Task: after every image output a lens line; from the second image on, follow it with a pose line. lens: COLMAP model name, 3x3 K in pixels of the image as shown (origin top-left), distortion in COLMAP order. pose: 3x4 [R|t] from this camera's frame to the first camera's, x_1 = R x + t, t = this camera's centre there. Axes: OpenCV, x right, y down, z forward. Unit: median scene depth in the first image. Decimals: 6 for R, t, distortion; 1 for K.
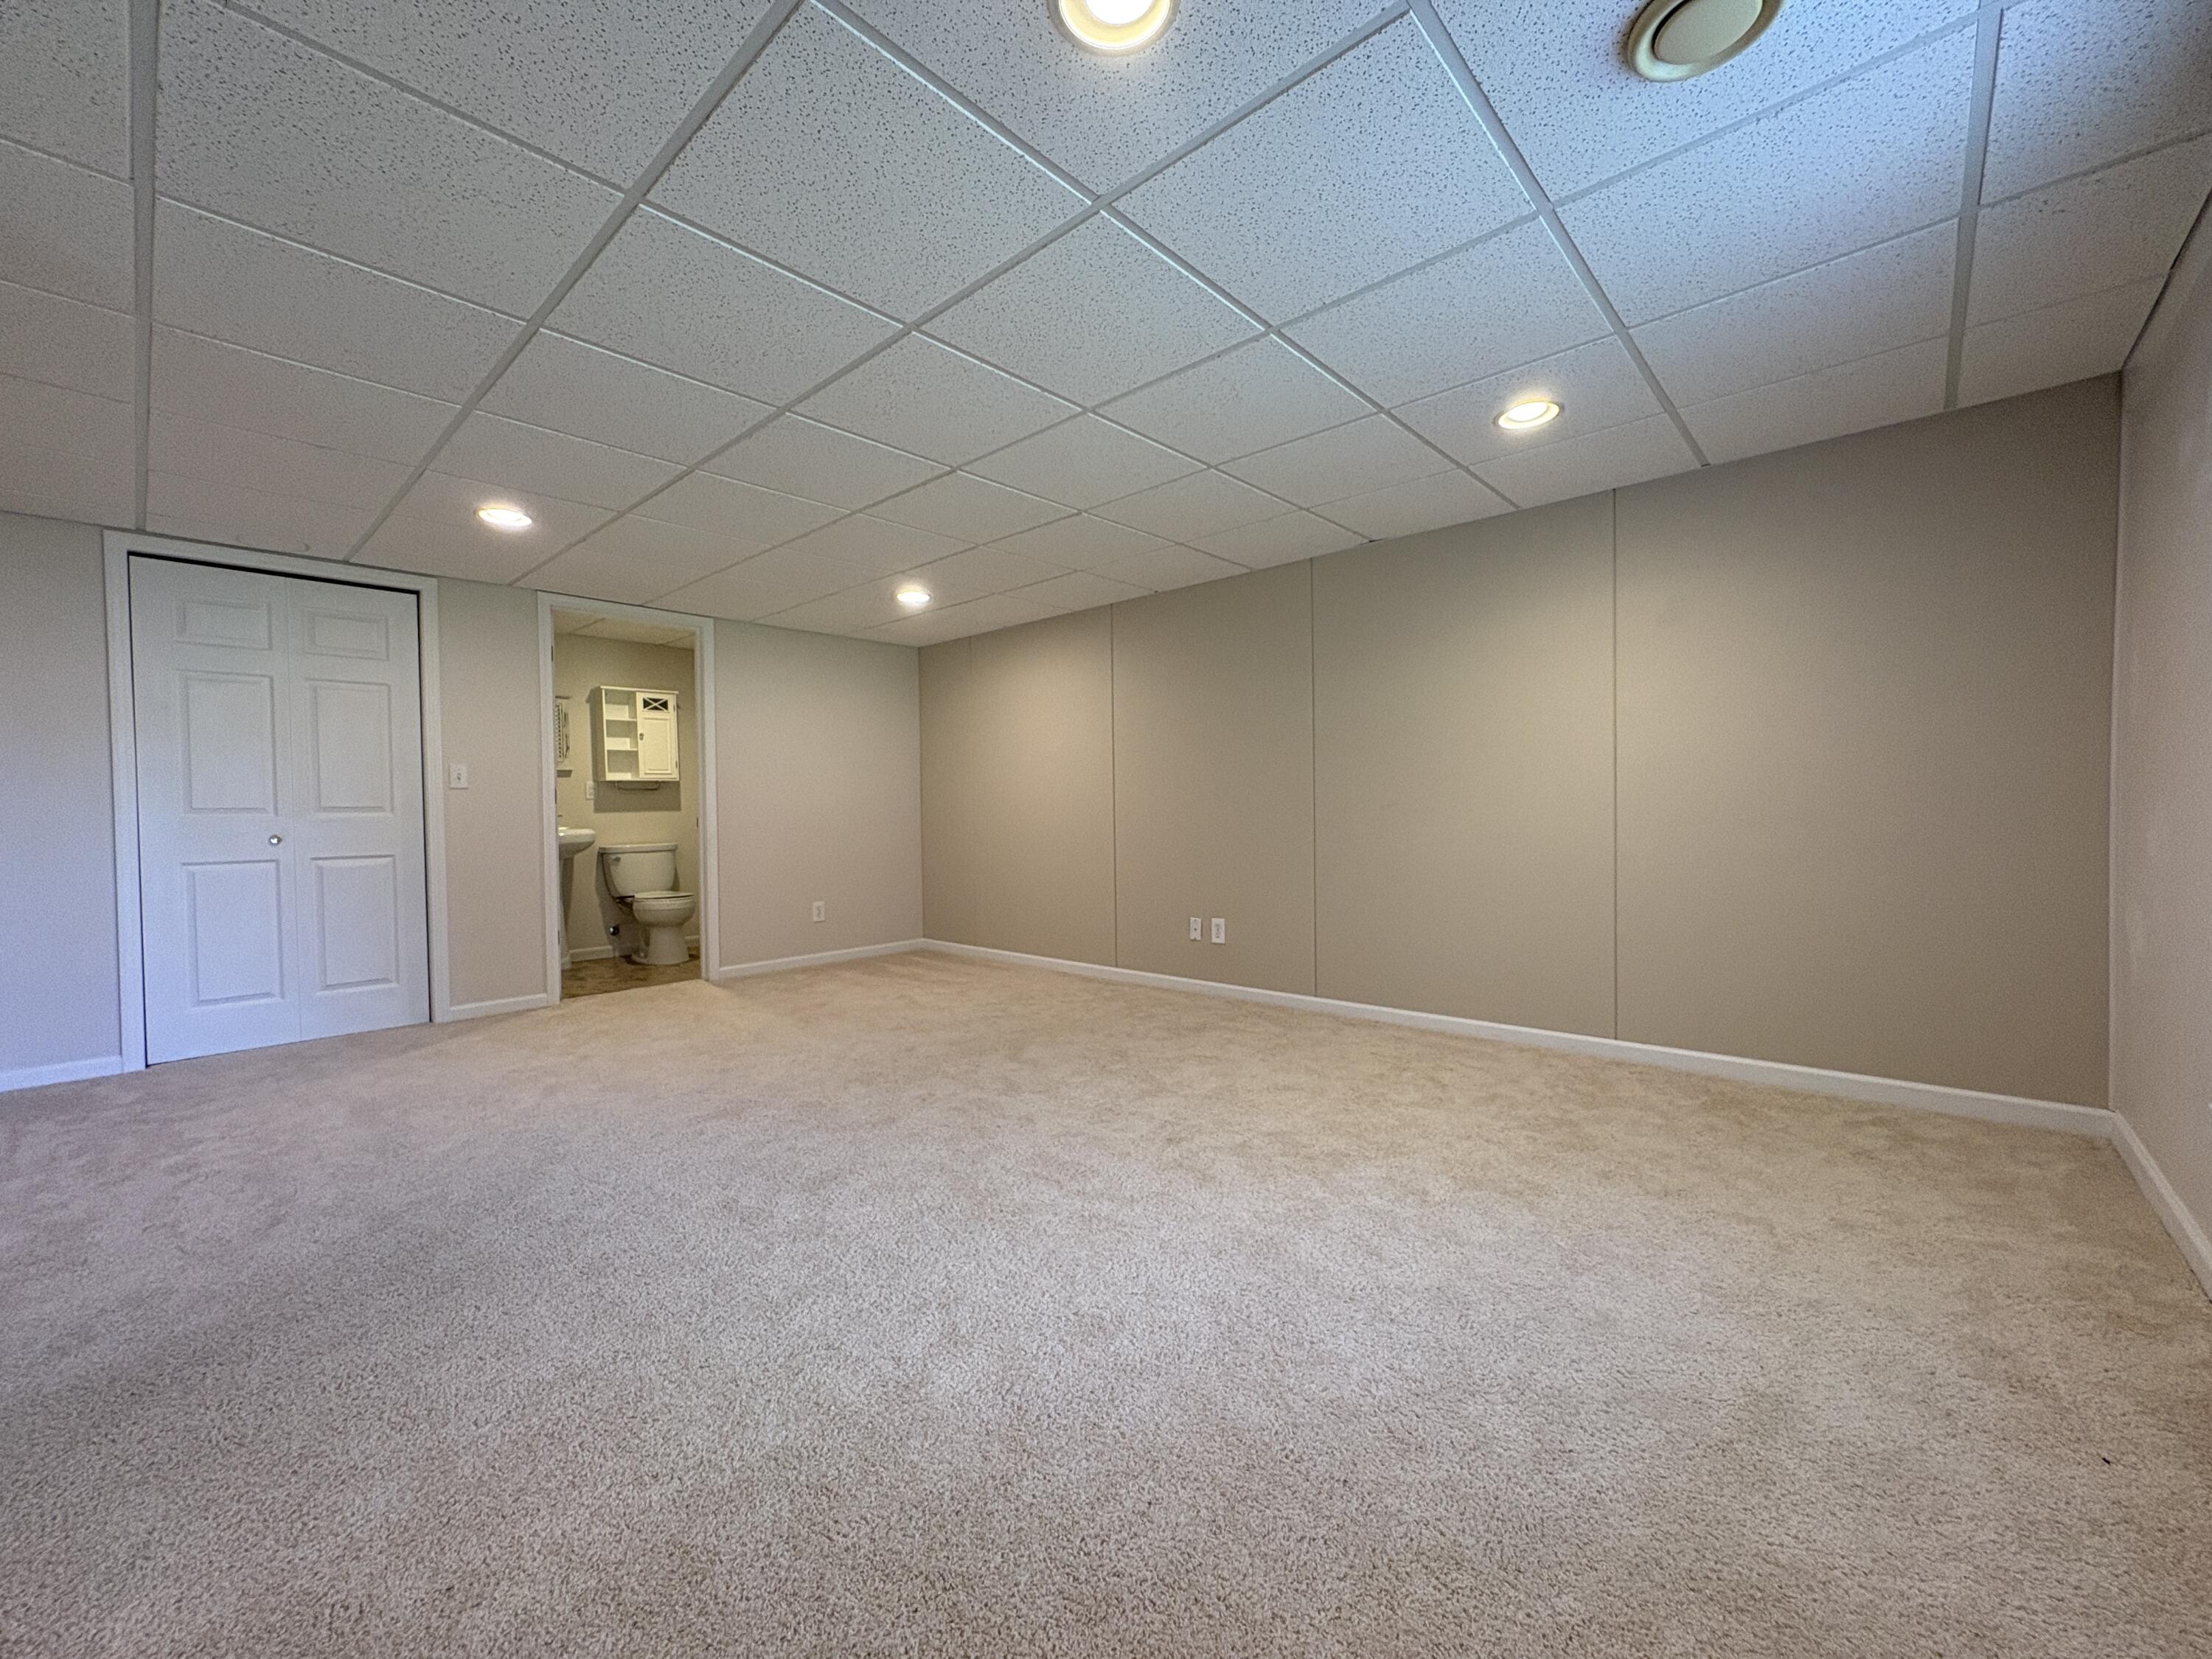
lens RADIAL K [[883.6, 0, 1104.5], [0, 883.6, 819.0], [0, 0, 1]] dist [-0.001667, 0.000547]
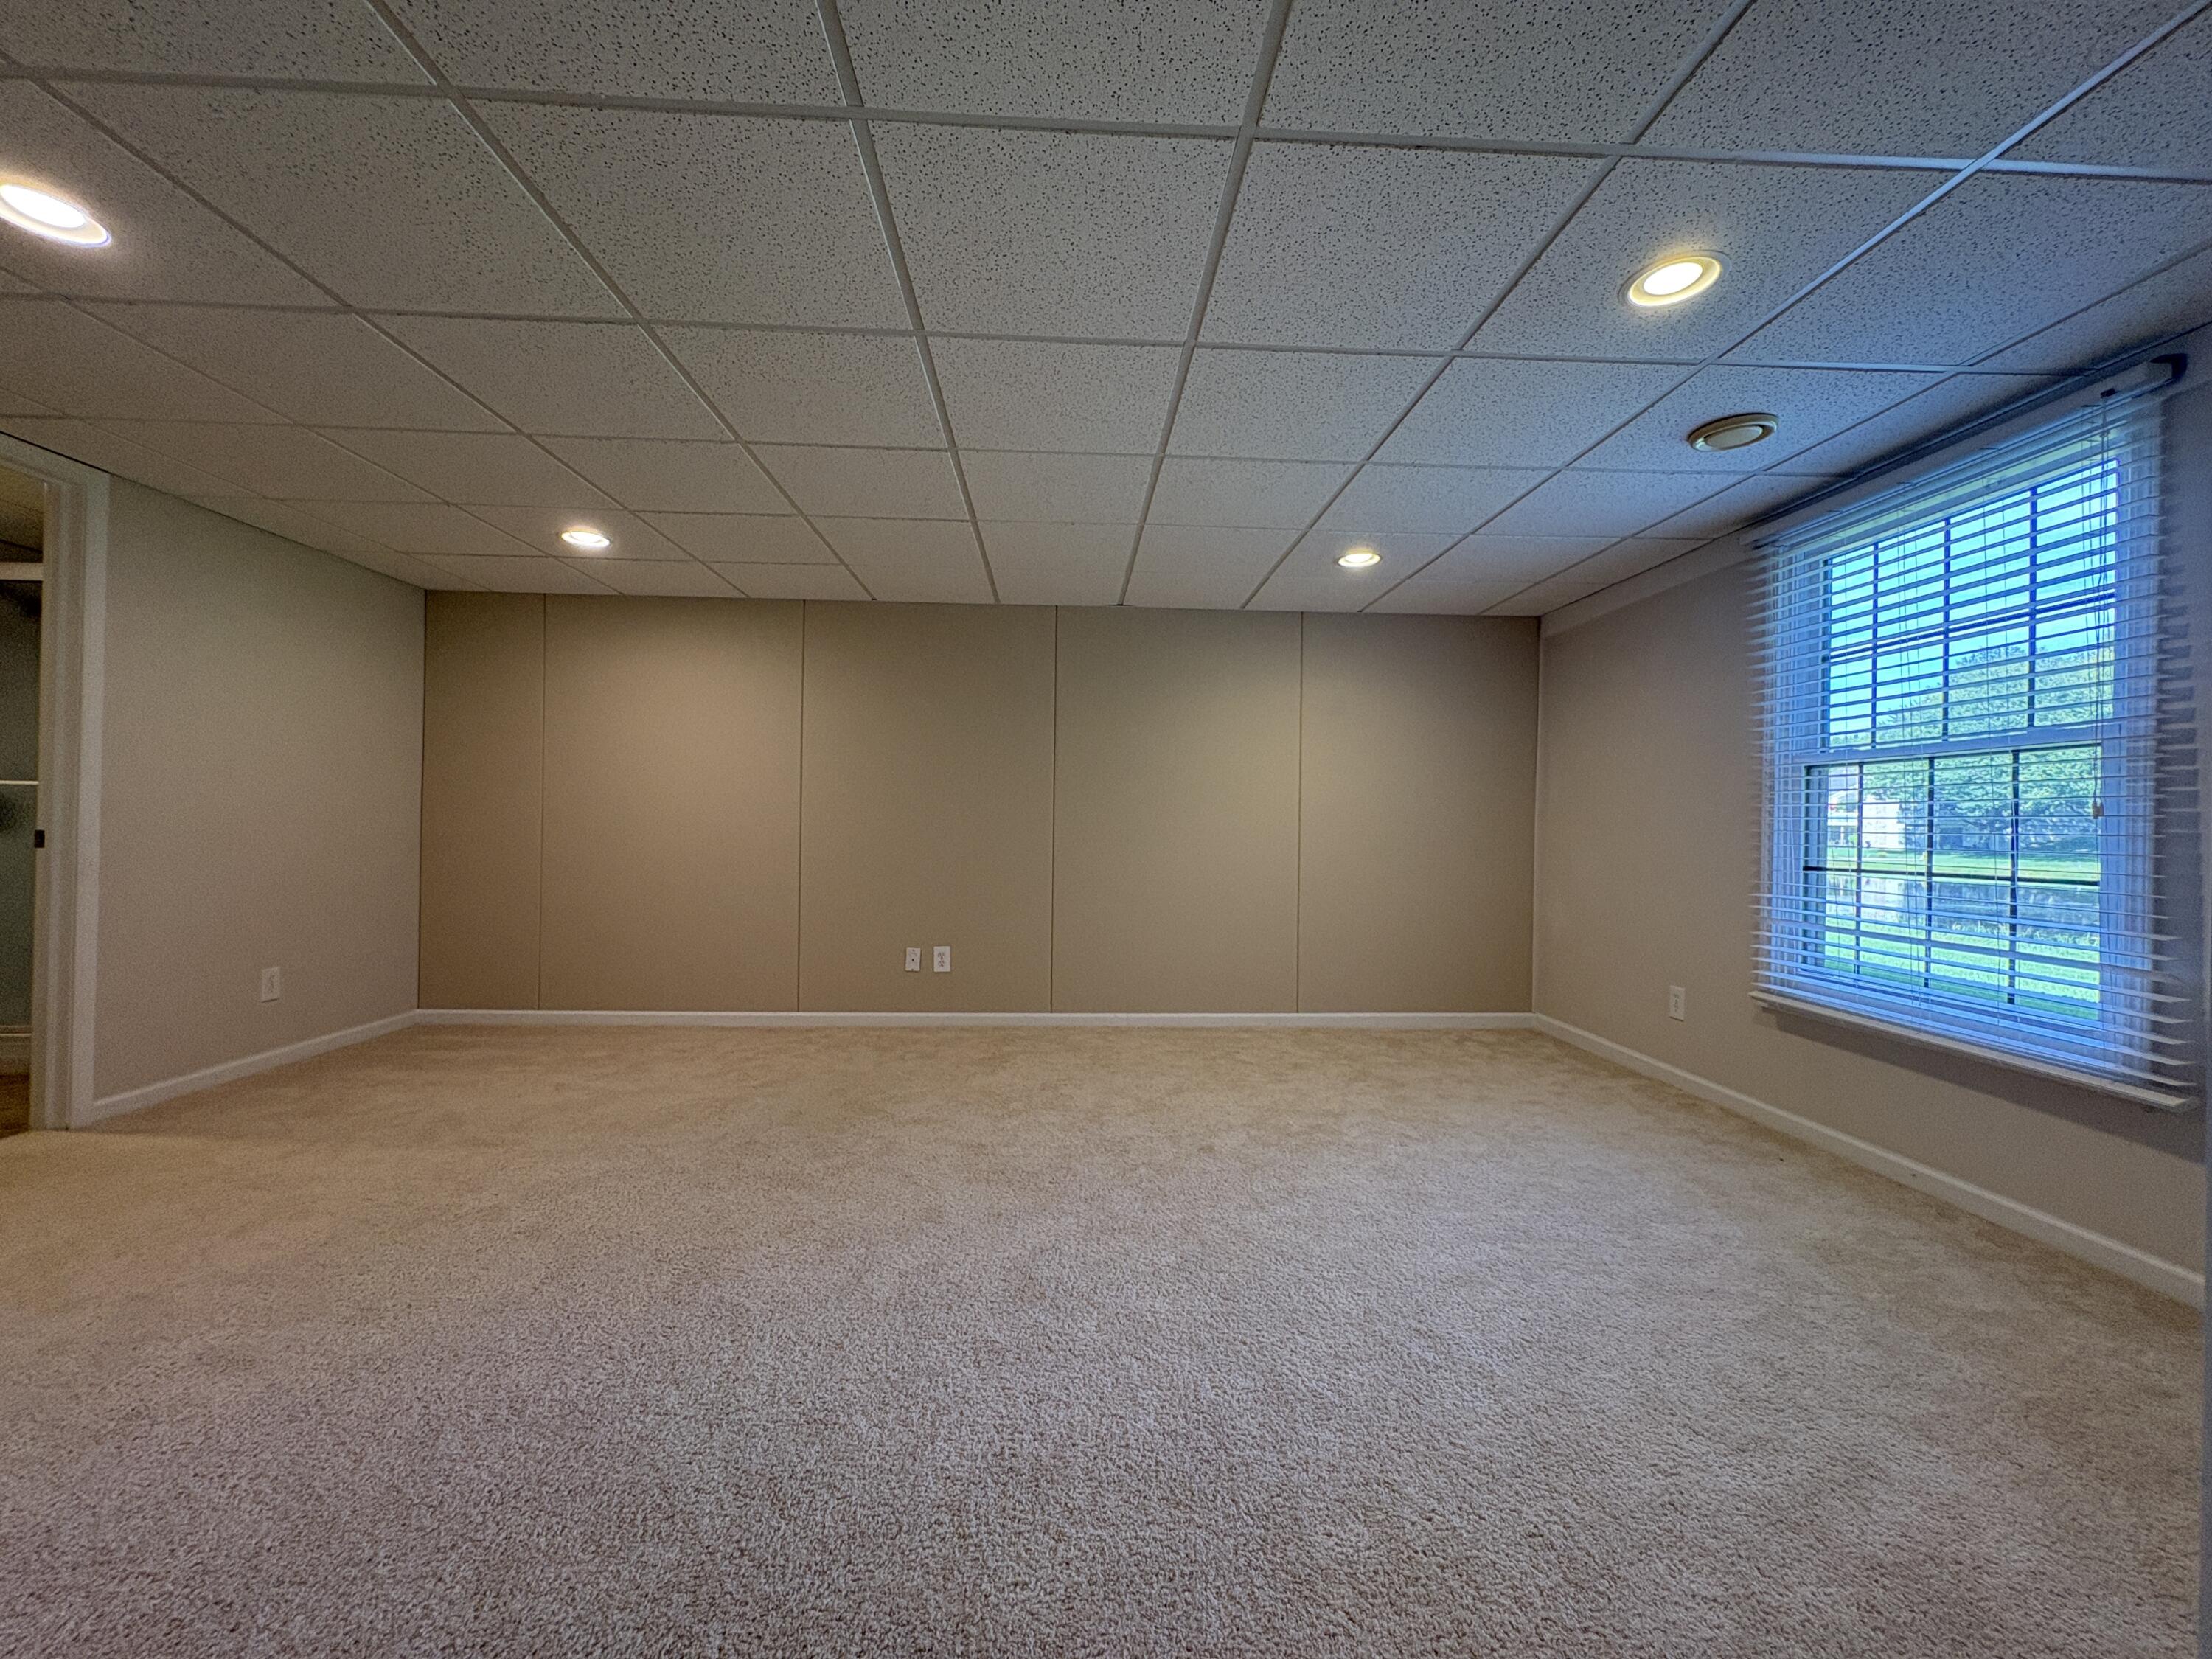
lens RADIAL K [[883.6, 0, 1102.8], [0, 883.6, 834.4], [0, 0, 1]] dist [-0.001667, 0.000547]
pose [[0.704480, 0.018526, 0.709482, -0.645952], [-0.017112, 0.999812, -0.009116, -0.009106], [-0.709517, -0.005719, 0.704665, 0.267572]]
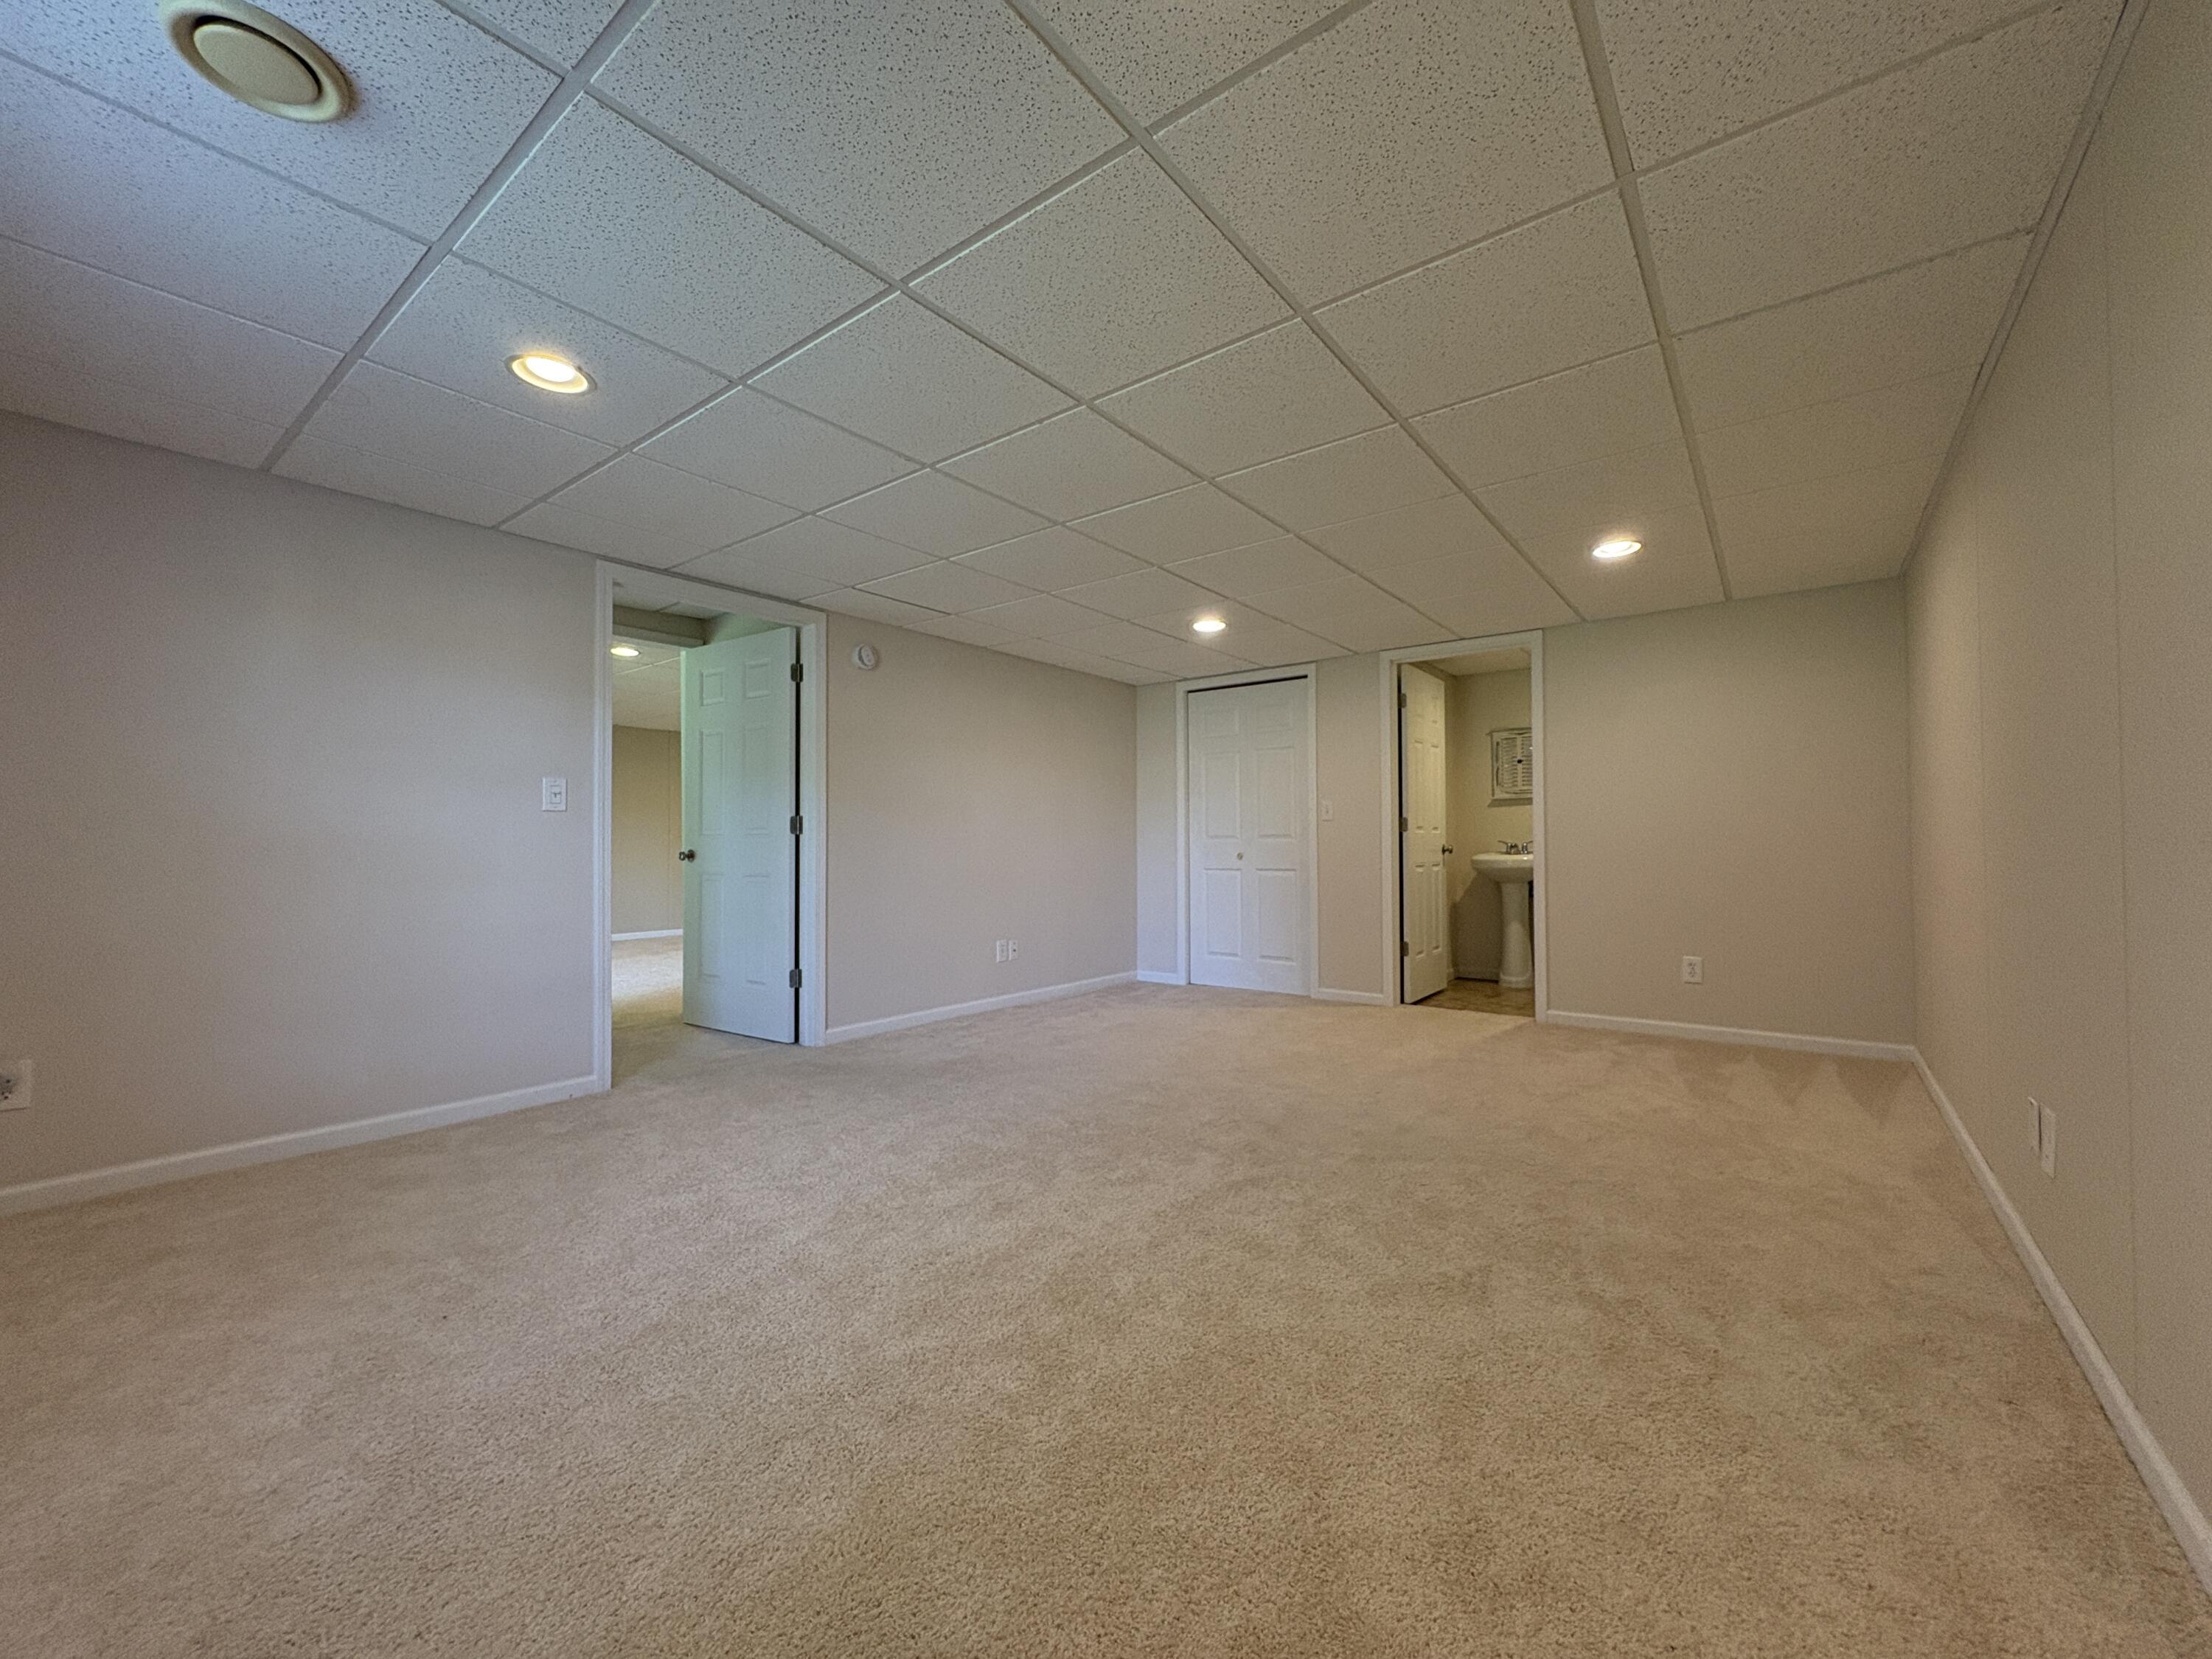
lens RADIAL K [[883.6, 0, 1101.1], [0, 883.6, 832.6], [0, 0, 1]] dist [-0.001667, 0.000547]
pose [[0.080822, 0.000121, -0.996729, 0.726706], [-0.008121, 0.999967, -0.000537, -0.018567], [0.996695, 0.008137, 0.080820, 0.778138]]
